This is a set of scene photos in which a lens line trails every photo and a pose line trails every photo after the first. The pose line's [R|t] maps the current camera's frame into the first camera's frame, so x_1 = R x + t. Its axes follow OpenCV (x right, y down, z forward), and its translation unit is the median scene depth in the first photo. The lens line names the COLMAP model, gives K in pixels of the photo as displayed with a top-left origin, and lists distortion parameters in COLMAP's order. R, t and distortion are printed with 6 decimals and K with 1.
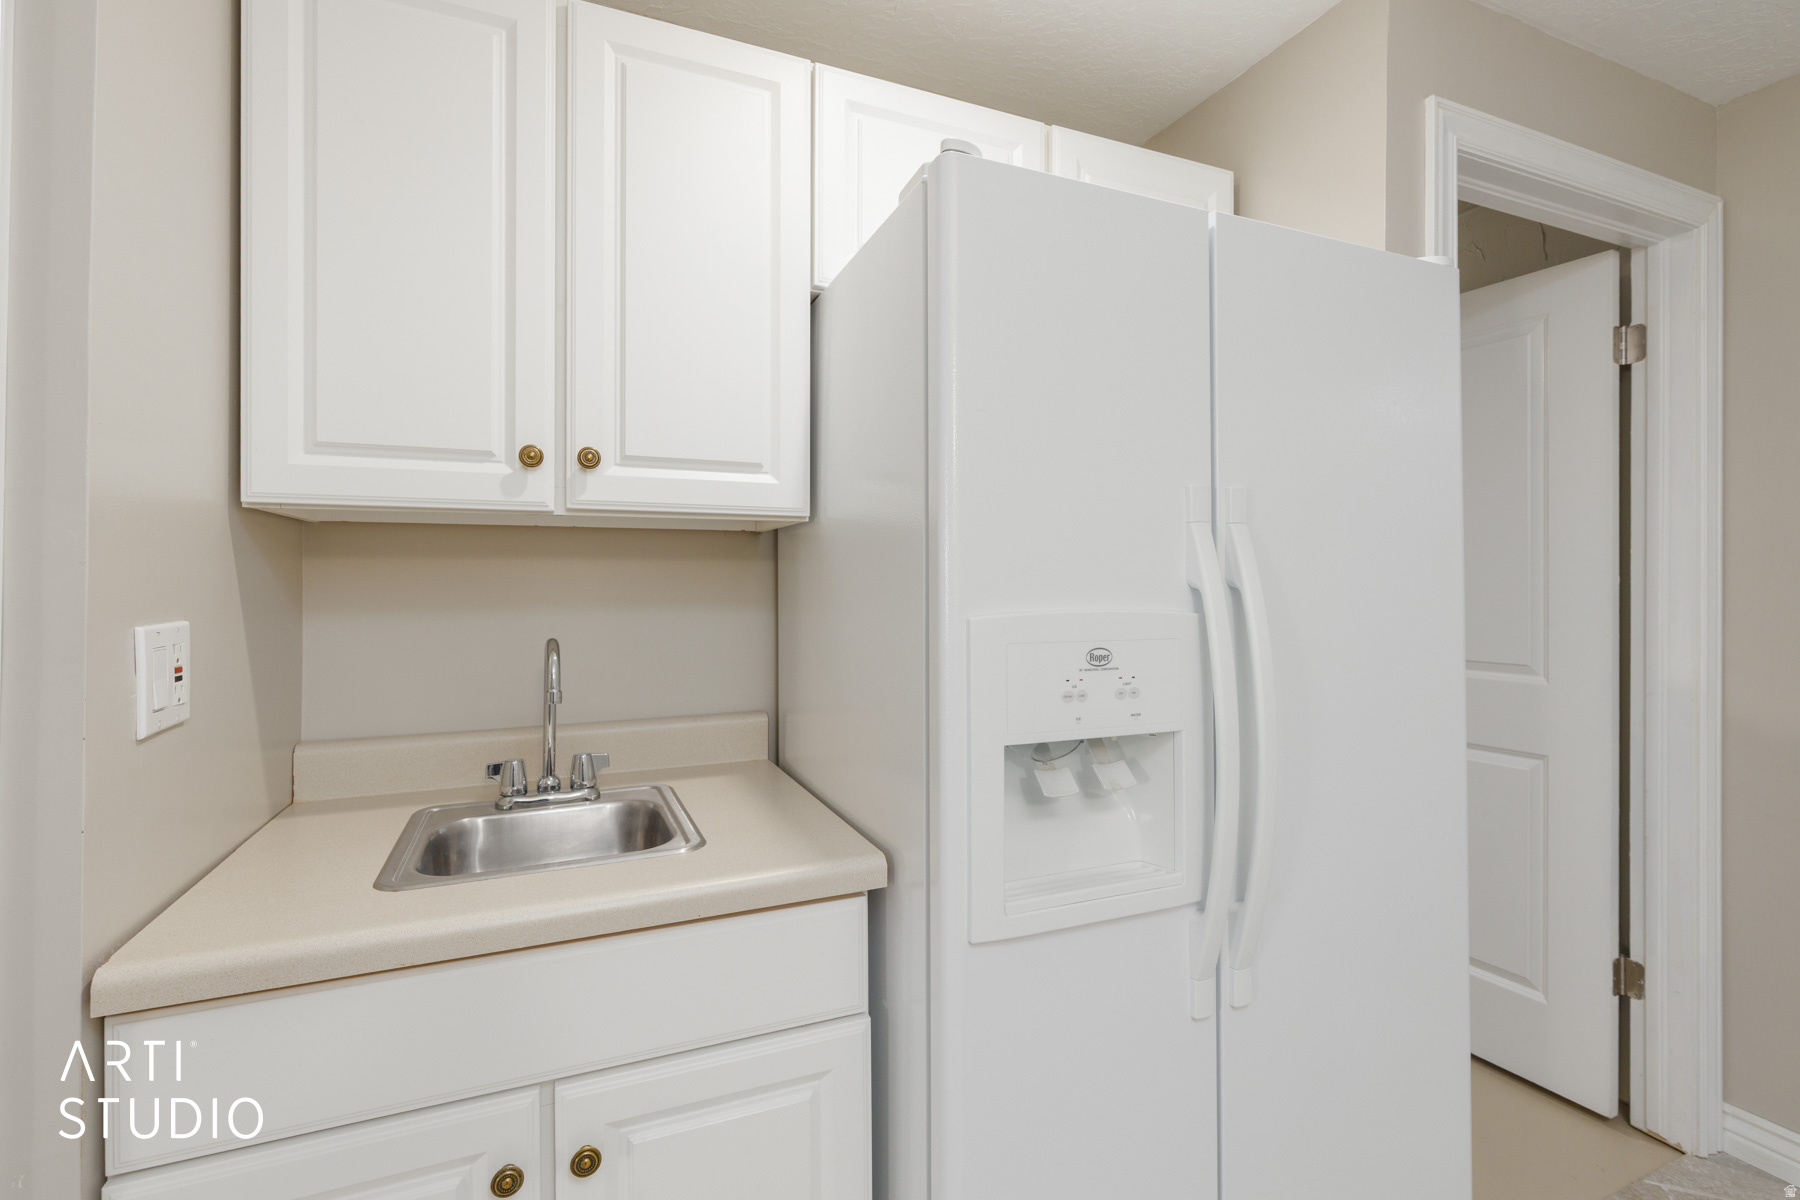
lens RADIAL K [[813.6, 0, 907.4], [0, 813.6, 584.8], [0, 0, 1]] dist [0.002624, 0.000805]
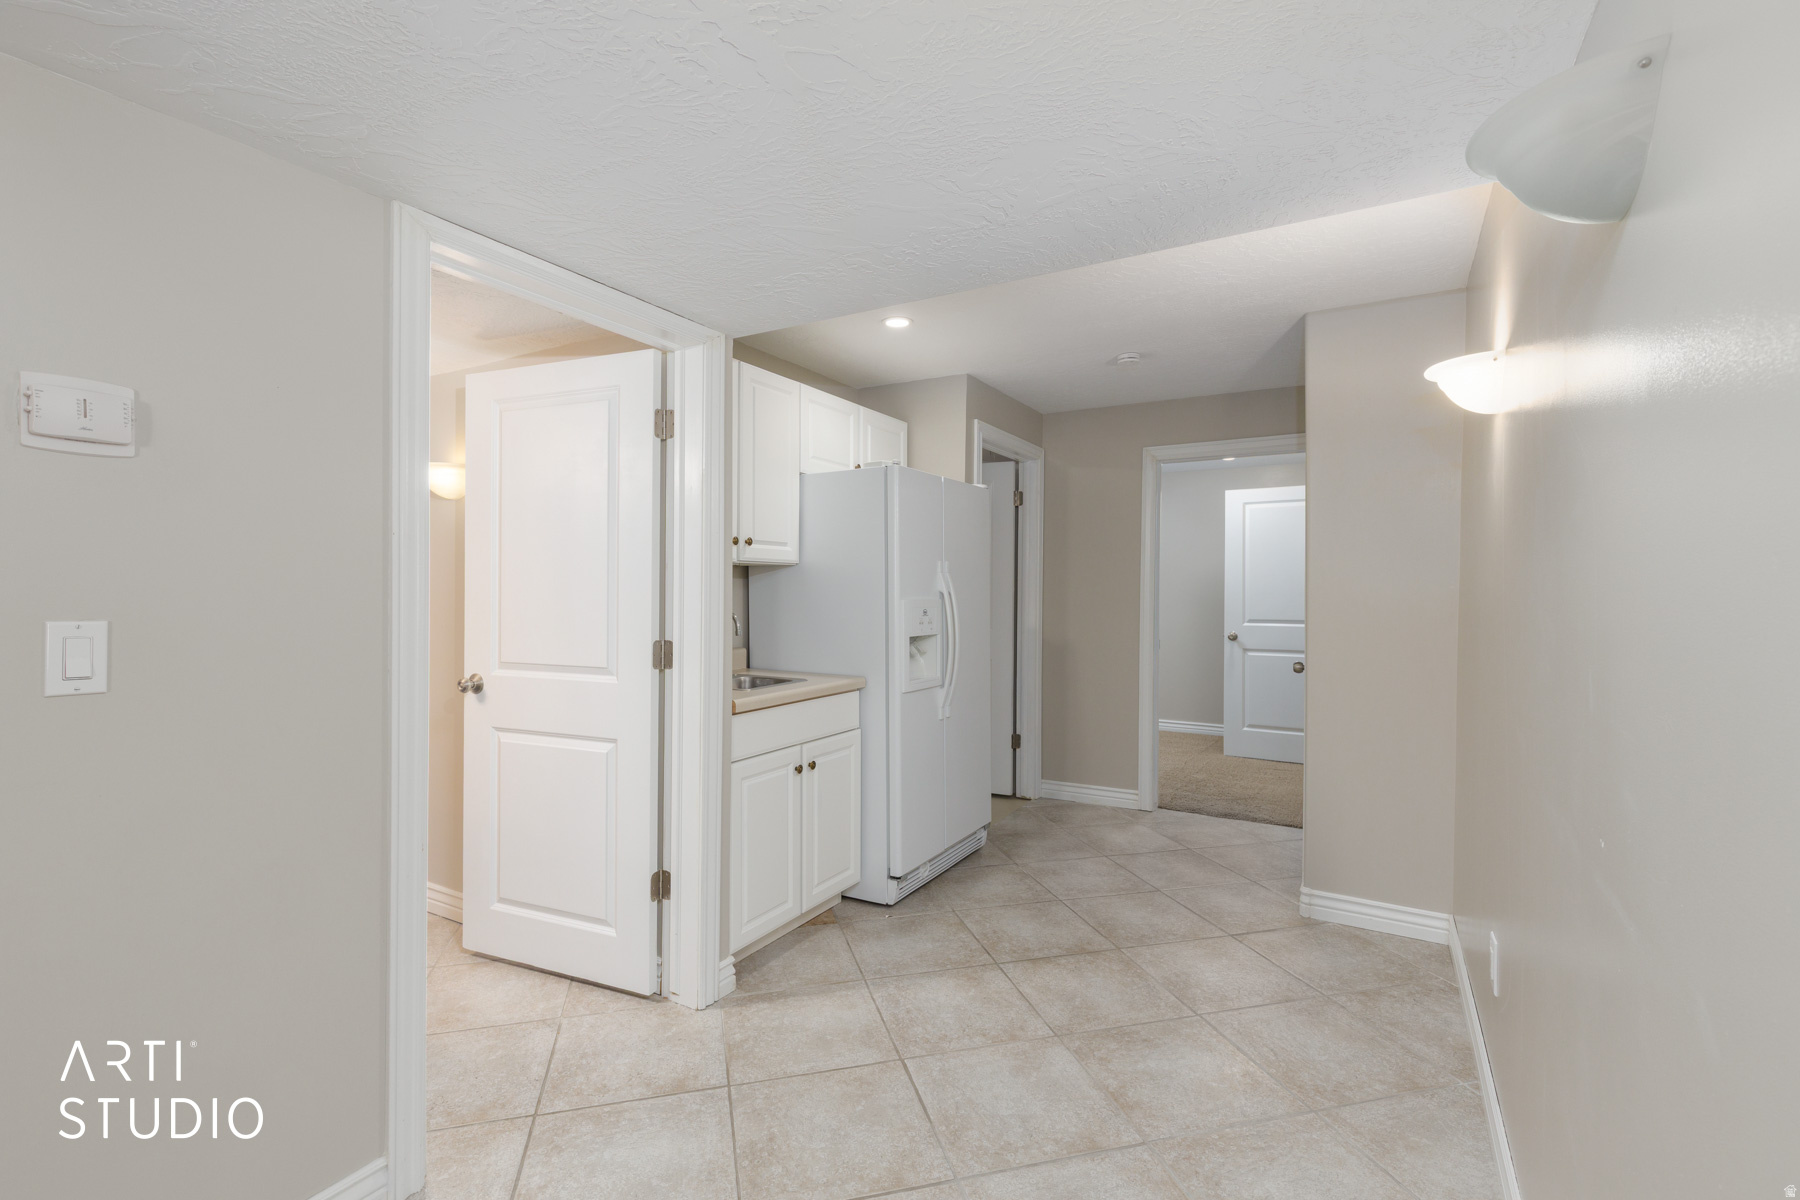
lens RADIAL K [[813.6, 0, 901.9], [0, 813.6, 598.7], [0, 0, 1]] dist [0.002624, 0.000805]
pose [[0.801124, -0.002691, 0.598492, -1.053289], [-0.005763, 0.999909, 0.012210, -0.004277], [-0.598470, -0.013231, 0.801036, -0.937592]]
